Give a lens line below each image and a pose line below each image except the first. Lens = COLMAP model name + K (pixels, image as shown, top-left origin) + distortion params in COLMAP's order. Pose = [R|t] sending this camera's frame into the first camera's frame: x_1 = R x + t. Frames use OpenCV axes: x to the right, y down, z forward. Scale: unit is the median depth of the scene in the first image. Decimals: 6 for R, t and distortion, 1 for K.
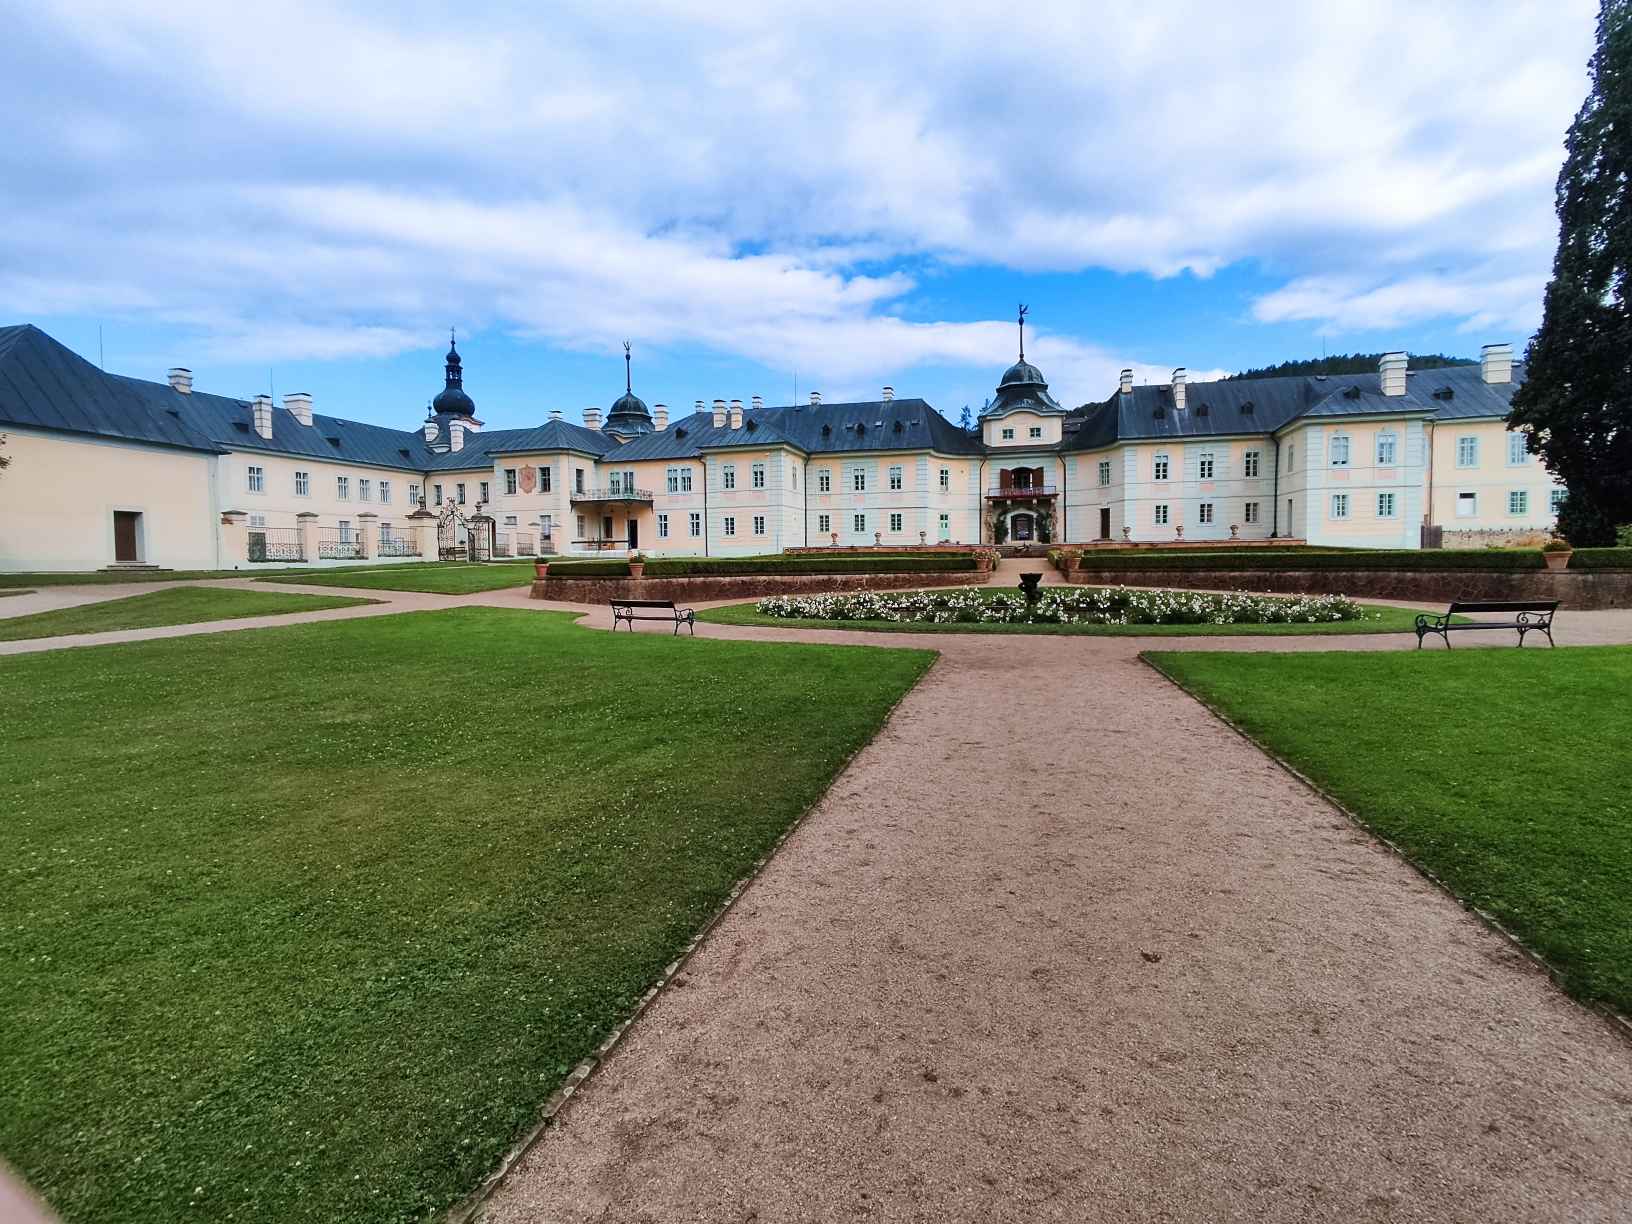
lens RADIAL K [[749.6, 0, 822.6], [0, 749.6, 600.4], [0, 0, 1]] dist [-0.005920, -0.000502]
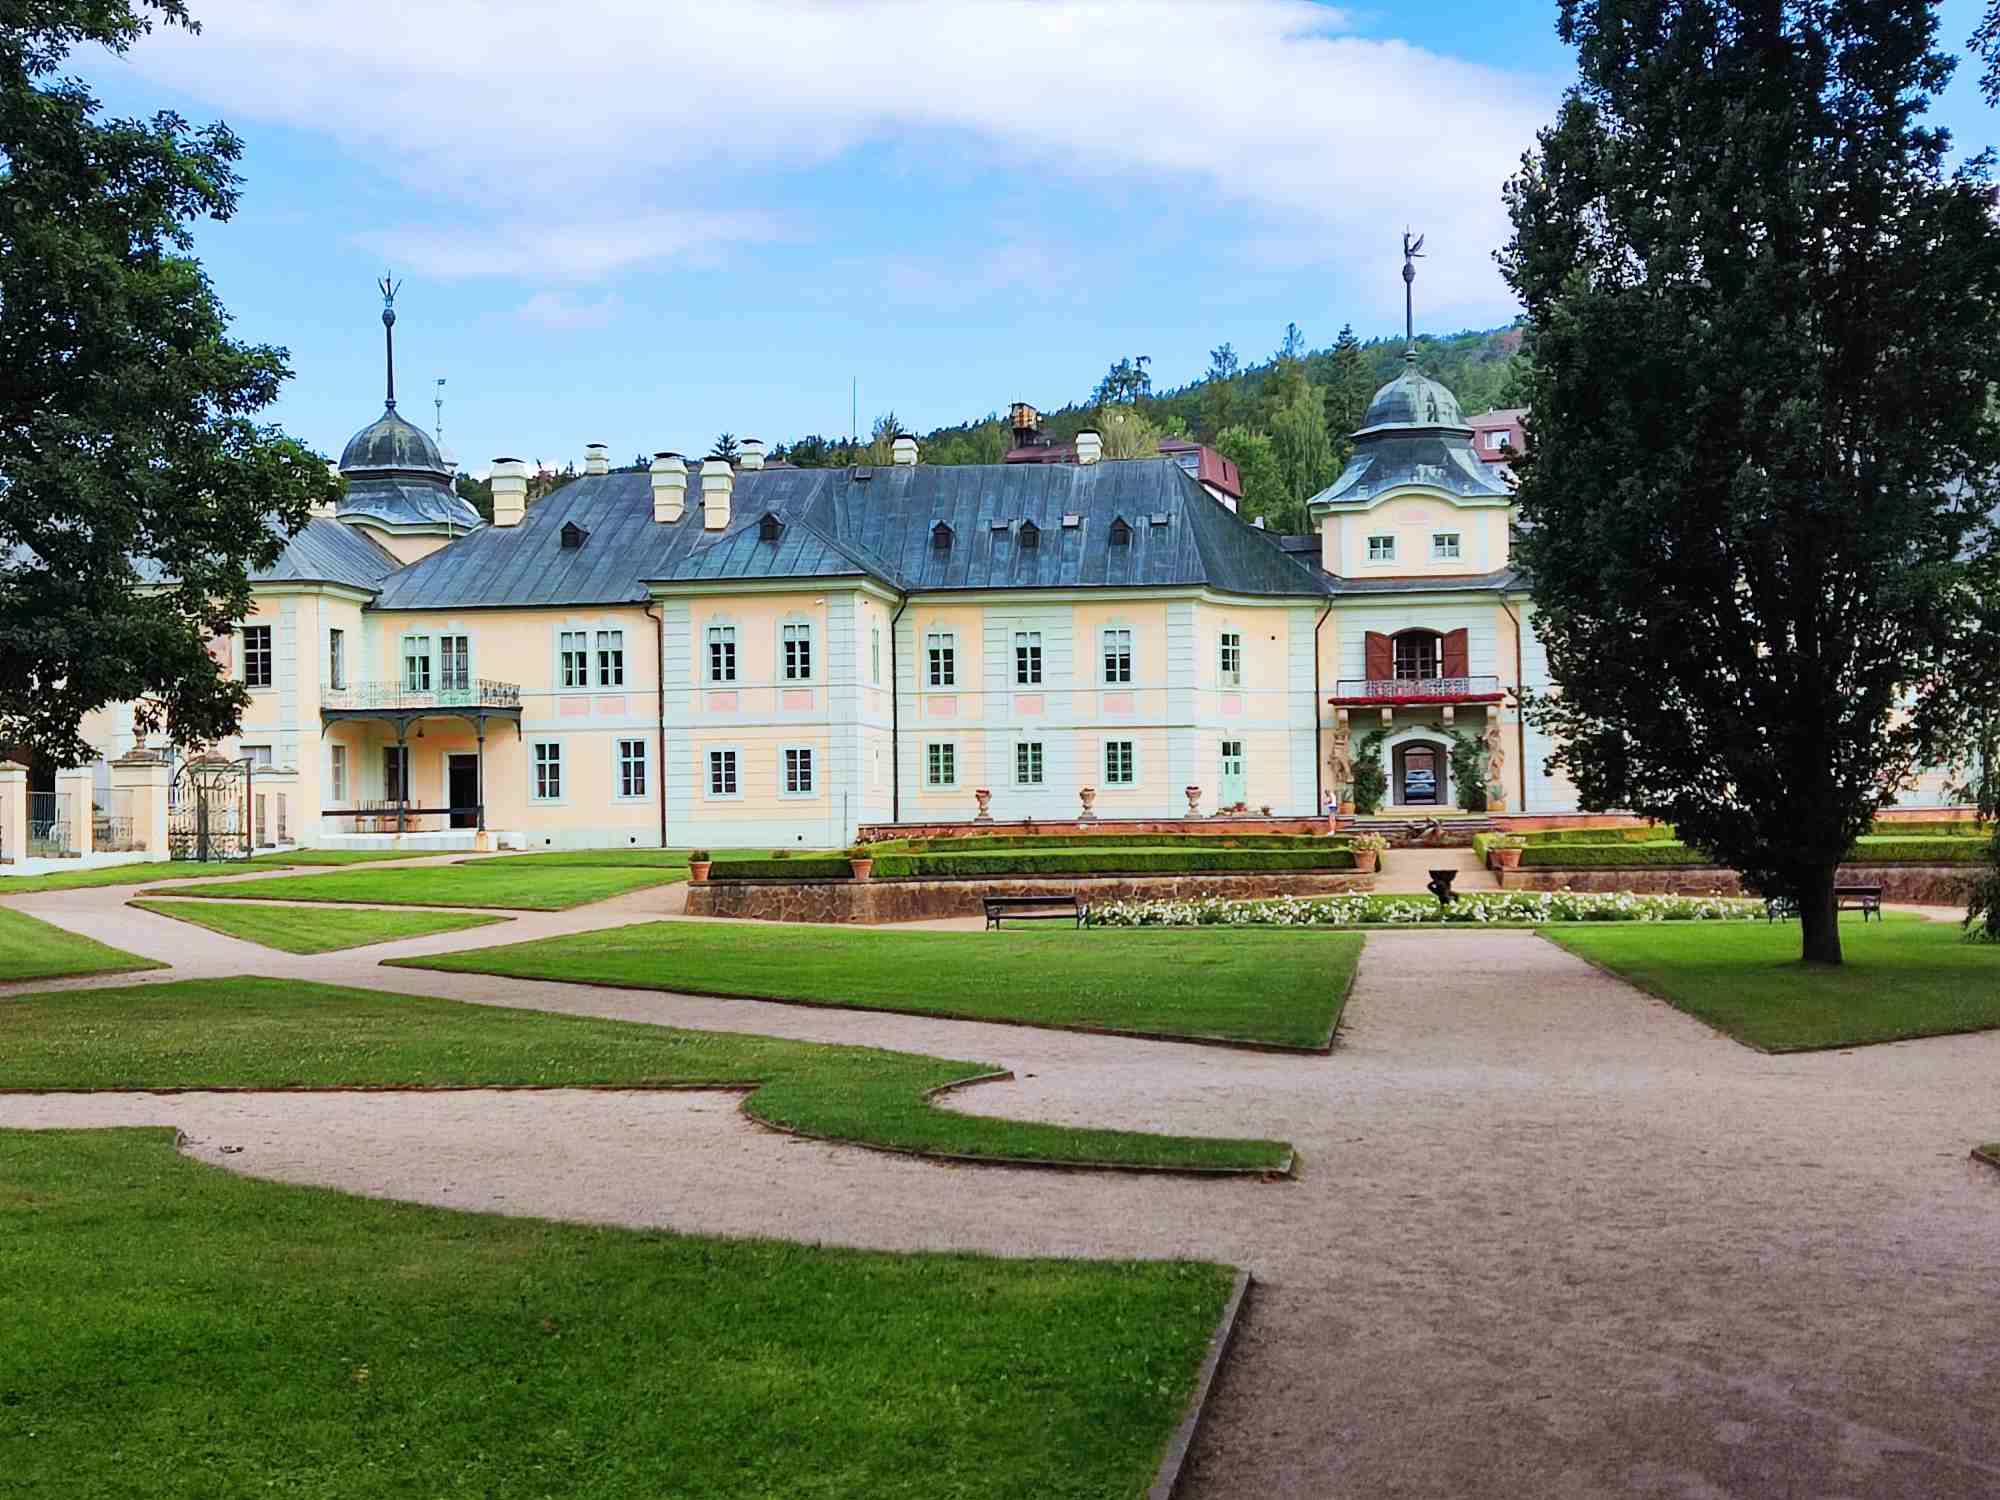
lens RADIAL K [[2938.9, 0, 975.4], [0, 2938.9, 753.7], [0, 0, 1]] dist [0.135719, 0.000000]
pose [[0.993551, 0.000649, 0.113382, -0.164093], [0.009346, 0.996112, -0.087597, 0.032036], [-0.112998, 0.088092, 0.989682, -0.591336]]
